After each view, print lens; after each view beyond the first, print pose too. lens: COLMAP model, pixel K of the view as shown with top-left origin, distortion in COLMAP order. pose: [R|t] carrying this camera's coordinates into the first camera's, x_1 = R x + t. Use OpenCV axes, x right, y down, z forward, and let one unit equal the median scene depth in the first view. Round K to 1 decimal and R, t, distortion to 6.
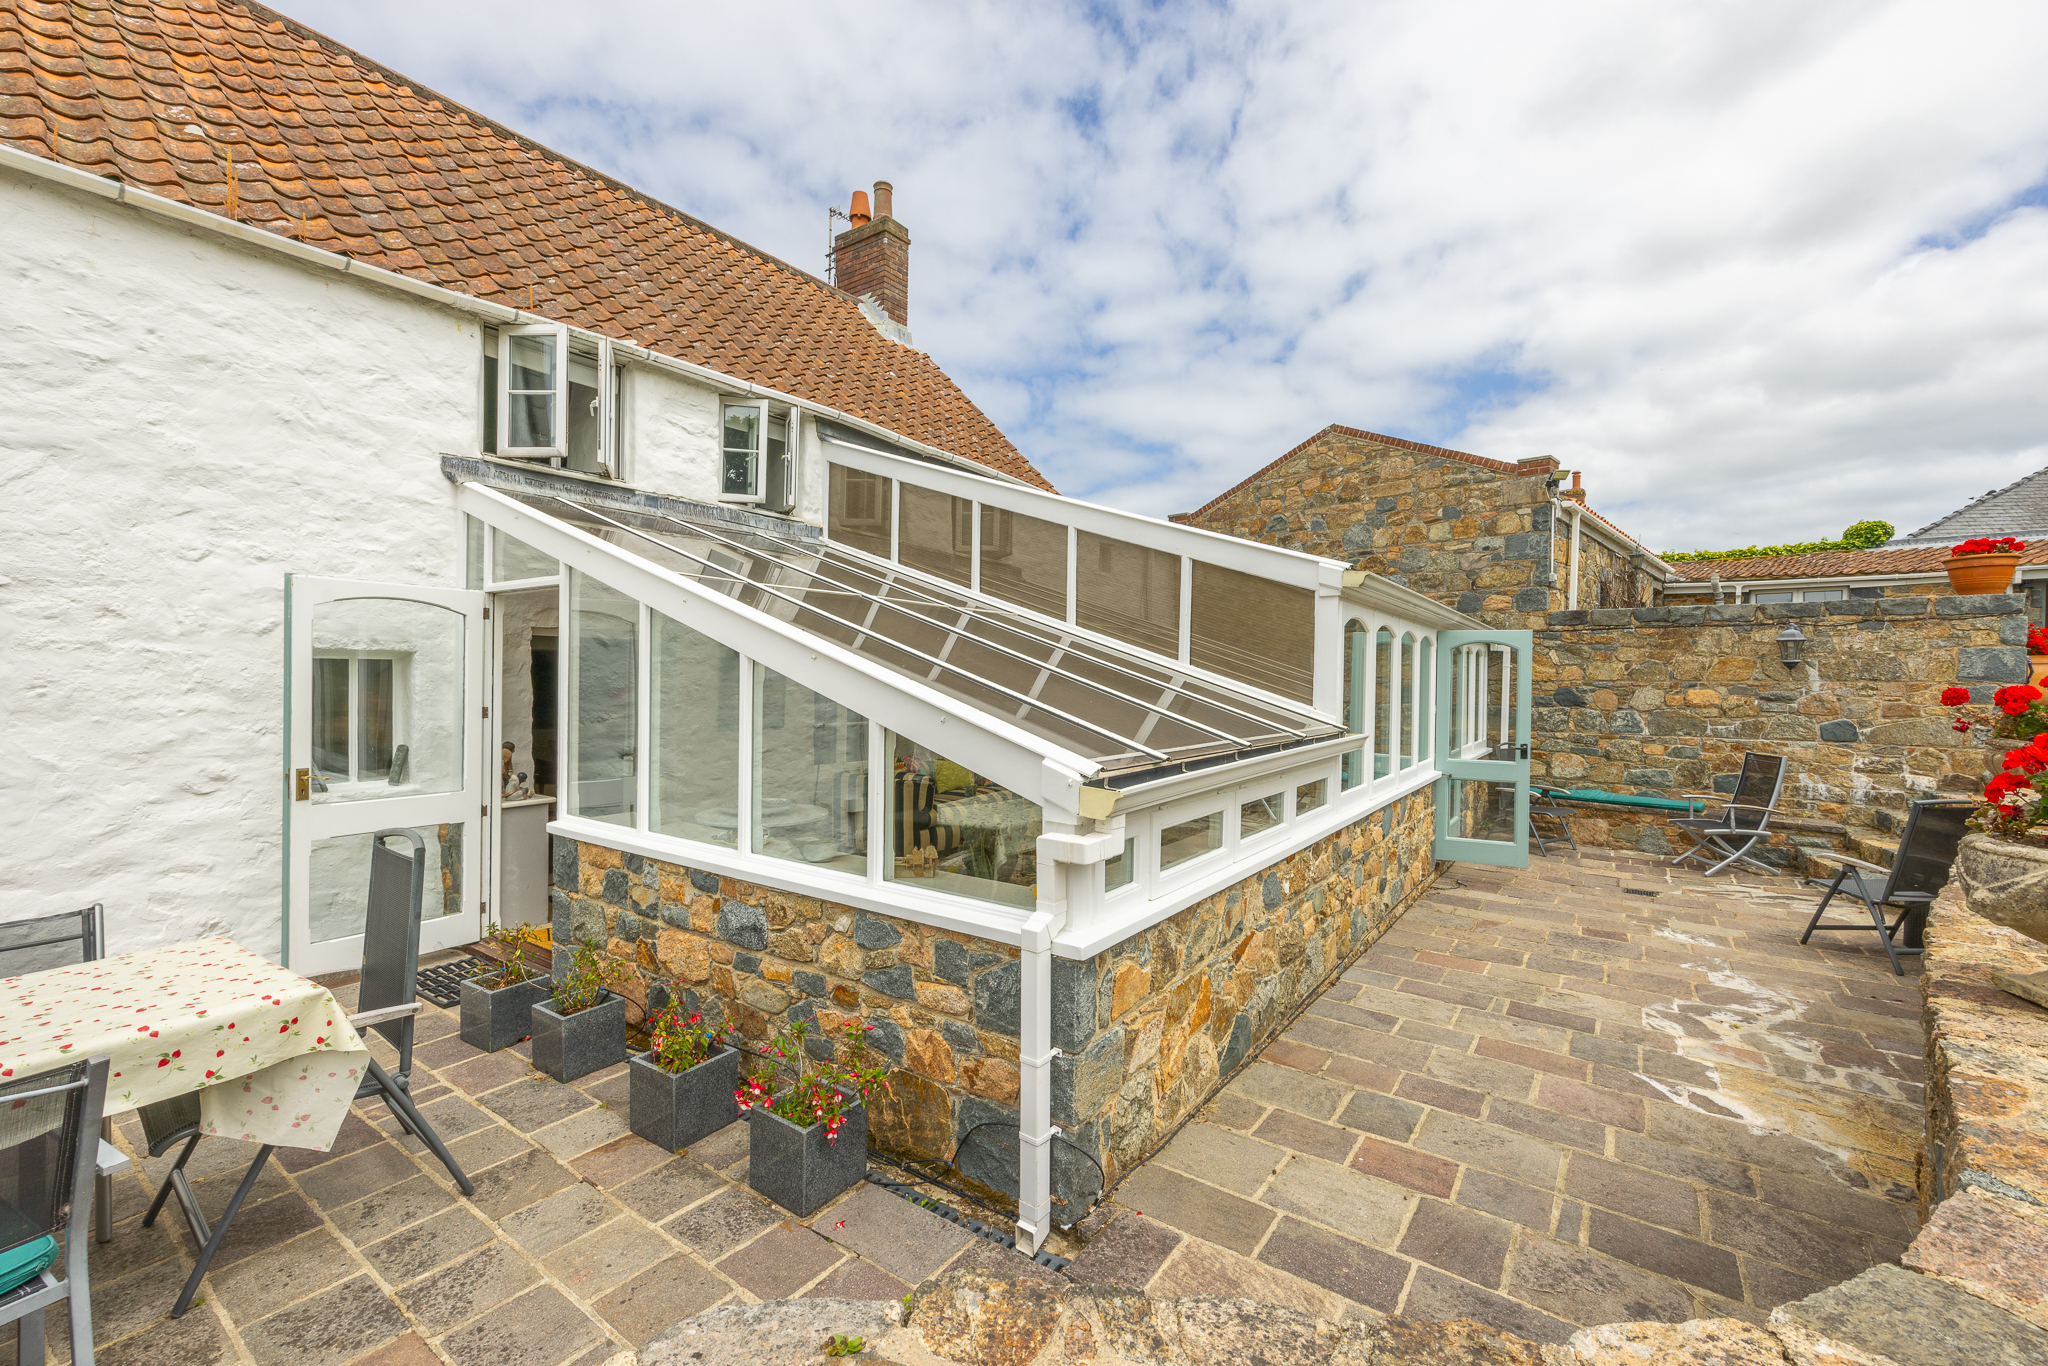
lens RADIAL K [[823.7, 0, 1029.8], [0, 823.7, 713.0], [0, 0, 1]] dist [0.000300, 0.000259]
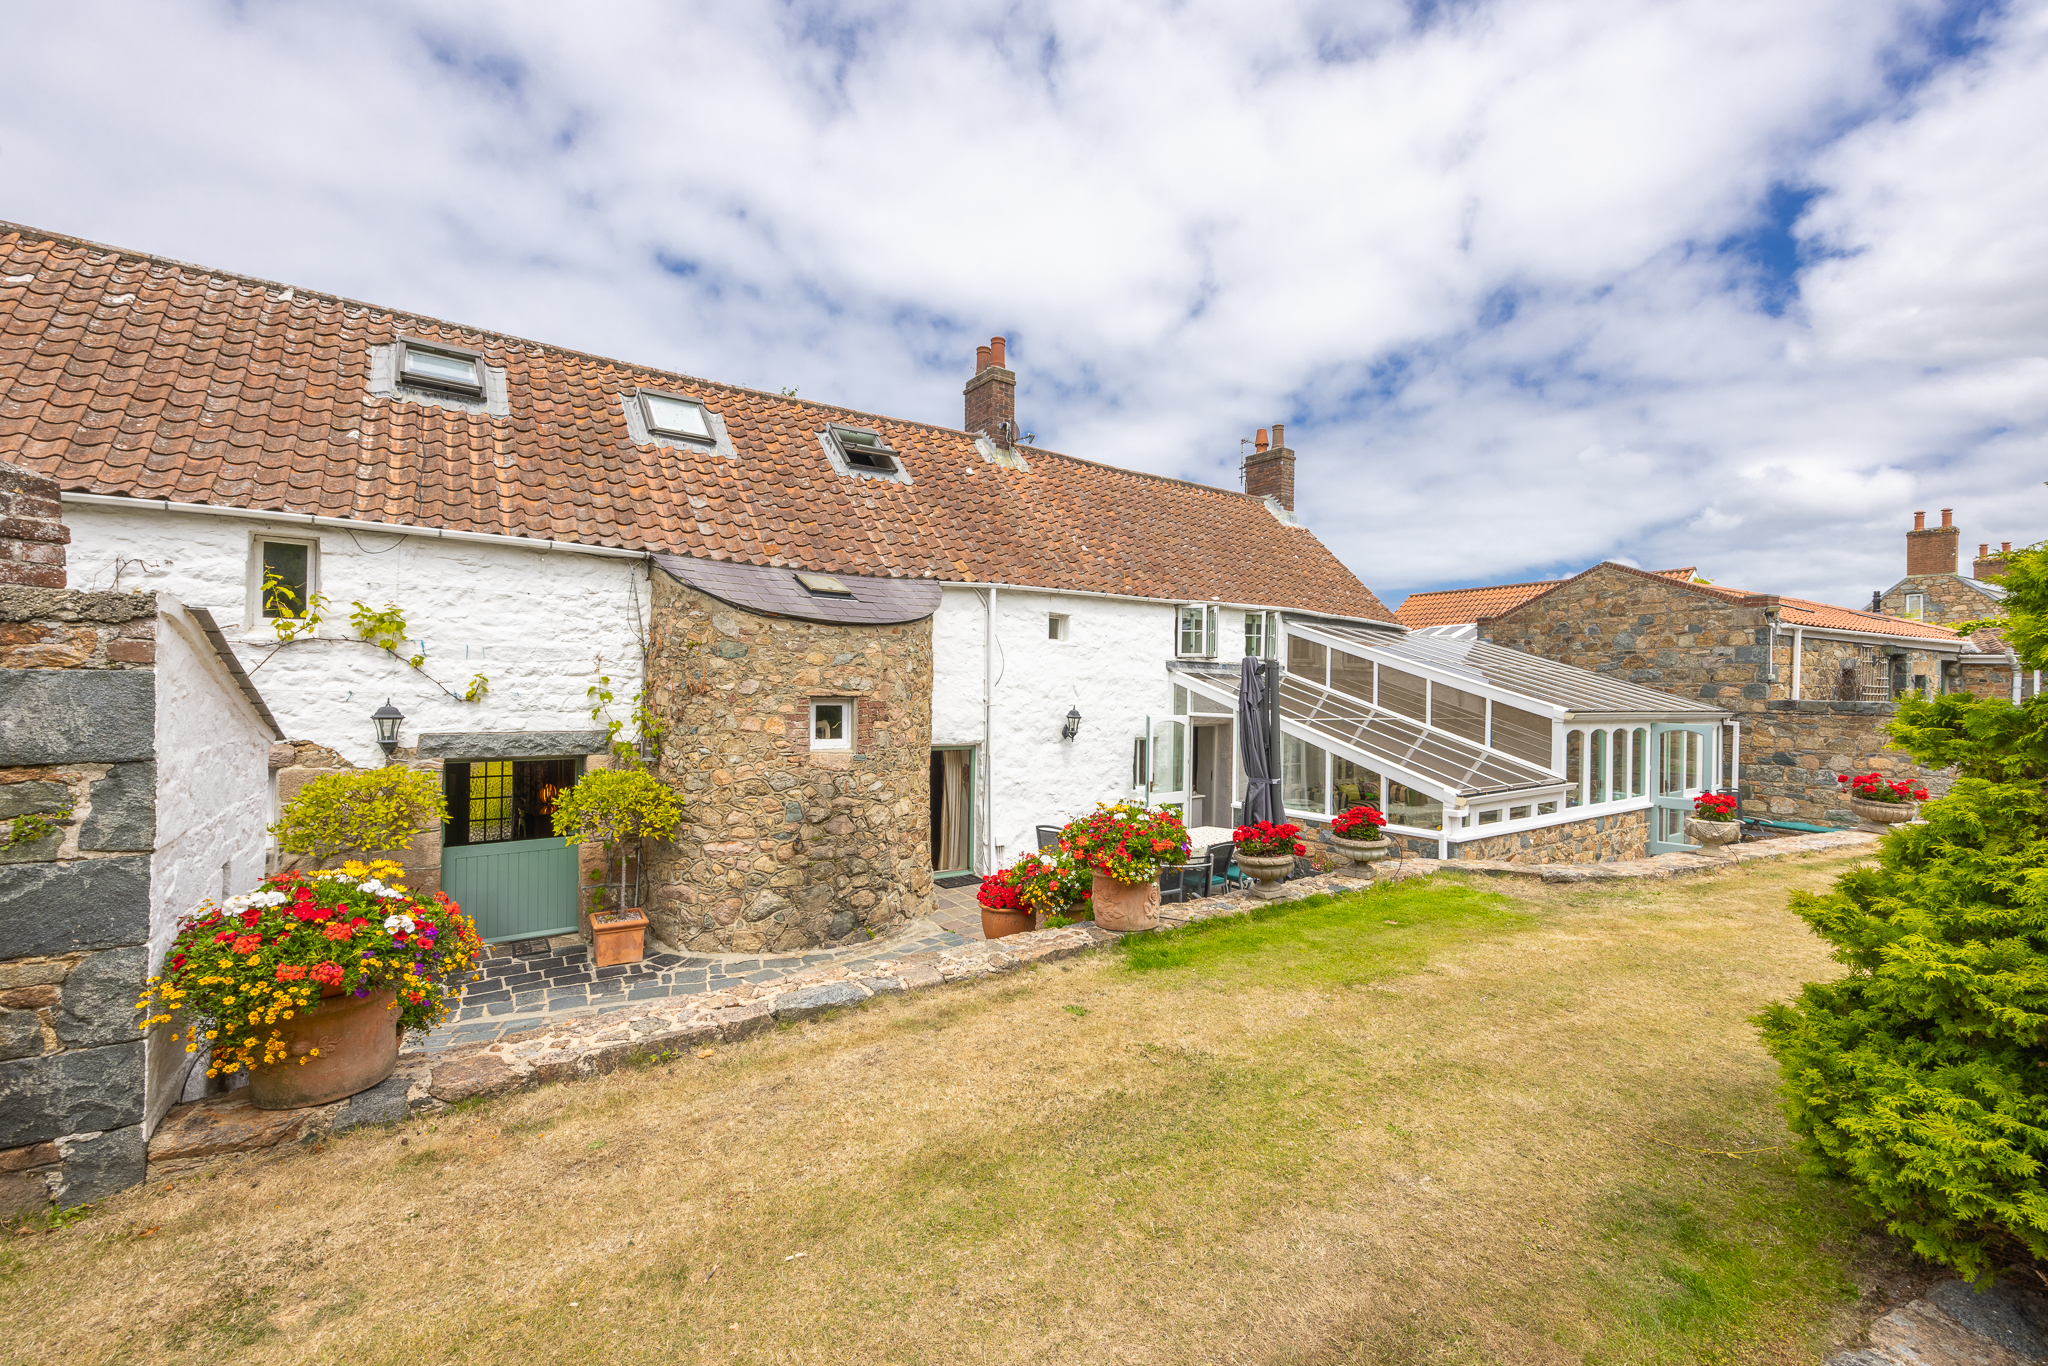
lens RADIAL K [[823.7, 0, 1029.8], [0, 823.7, 713.0], [0, 0, 1]] dist [0.000300, 0.000259]
pose [[0.948609, 0.010585, -0.316273, -0.151051], [-0.018544, 0.999582, -0.022165, -0.043016], [0.315906, 0.026891, 0.948409, -0.801831]]
